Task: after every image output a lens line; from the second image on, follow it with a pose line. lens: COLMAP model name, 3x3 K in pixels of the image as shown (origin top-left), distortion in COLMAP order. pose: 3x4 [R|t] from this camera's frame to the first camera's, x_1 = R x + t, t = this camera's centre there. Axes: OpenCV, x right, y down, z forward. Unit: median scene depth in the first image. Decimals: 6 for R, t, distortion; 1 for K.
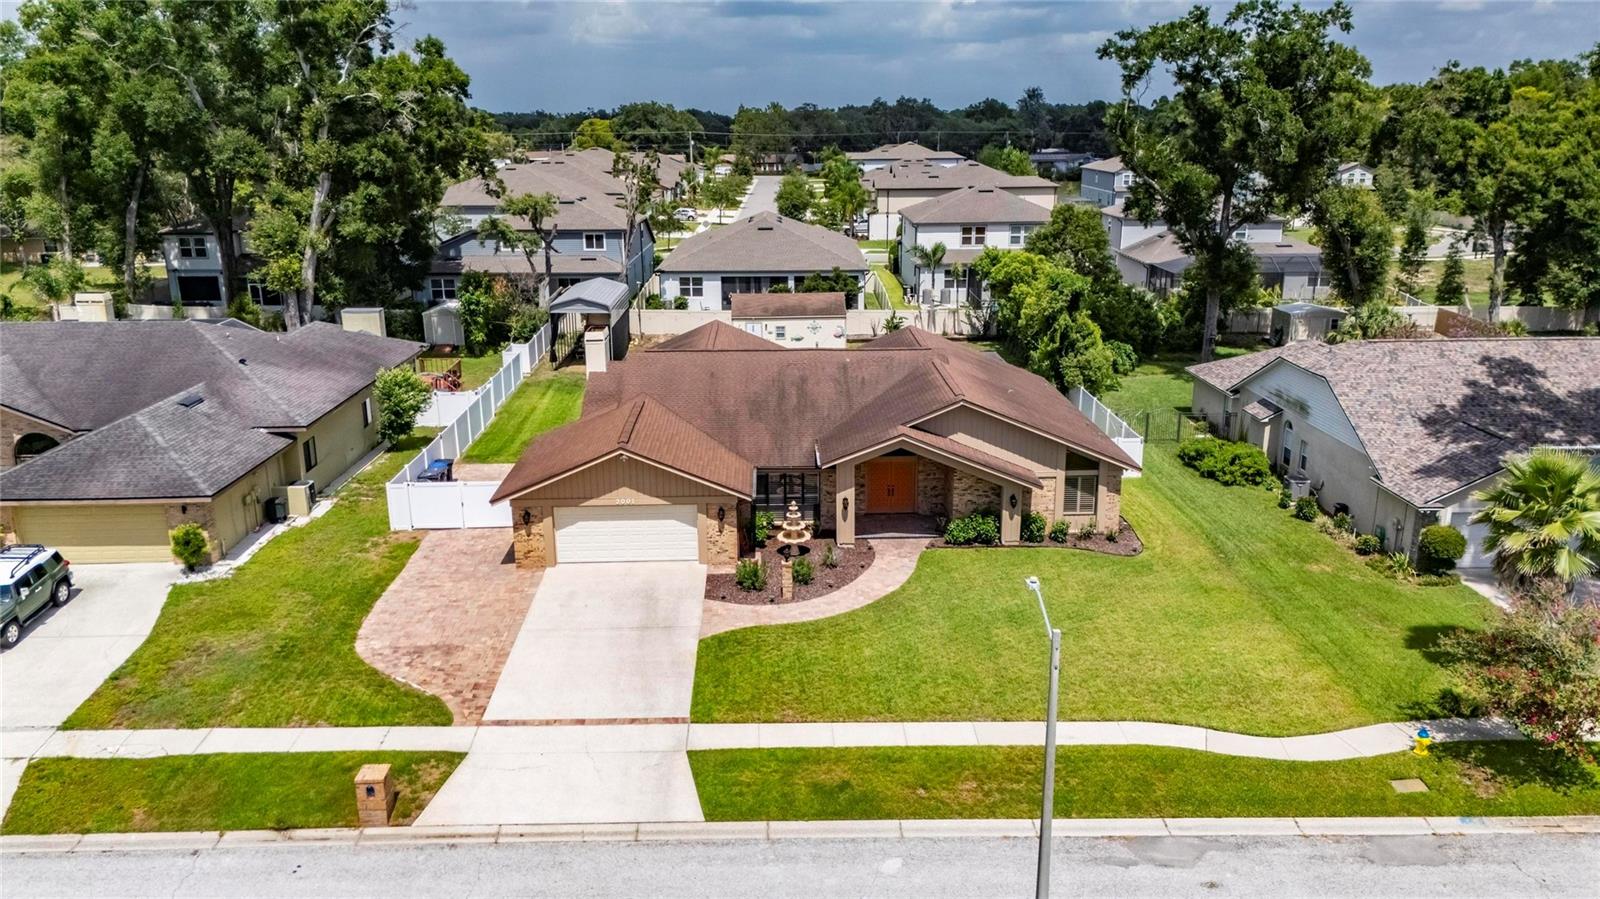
lens RADIAL K [[1181.0, 0, 800.0], [0, 1181.0, 449.5], [0, 0, 1]] dist [0.098807, -0.105631]
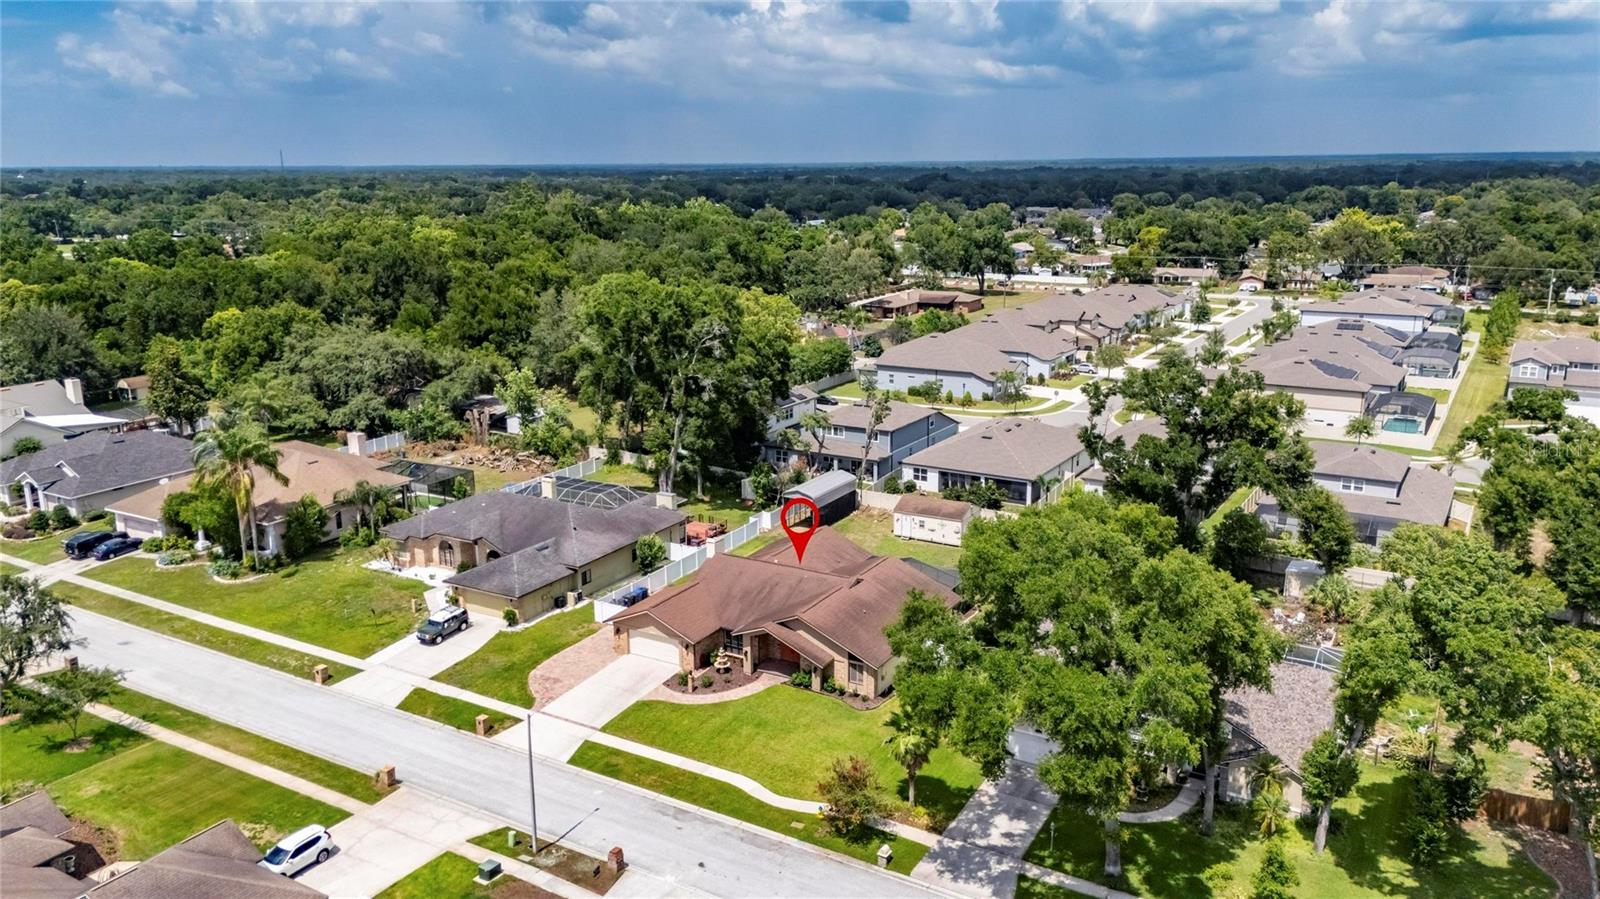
lens RADIAL K [[1181.1, 0, 800.0], [0, 1181.1, 449.5], [0, 0, 1]] dist [0.083147, -0.088014]
pose [[0.848495, 0.123260, -0.514649, 1.188817], [-0.136641, 0.990548, 0.011960, -0.360904], [0.511259, 0.060175, 0.857317, -0.795665]]
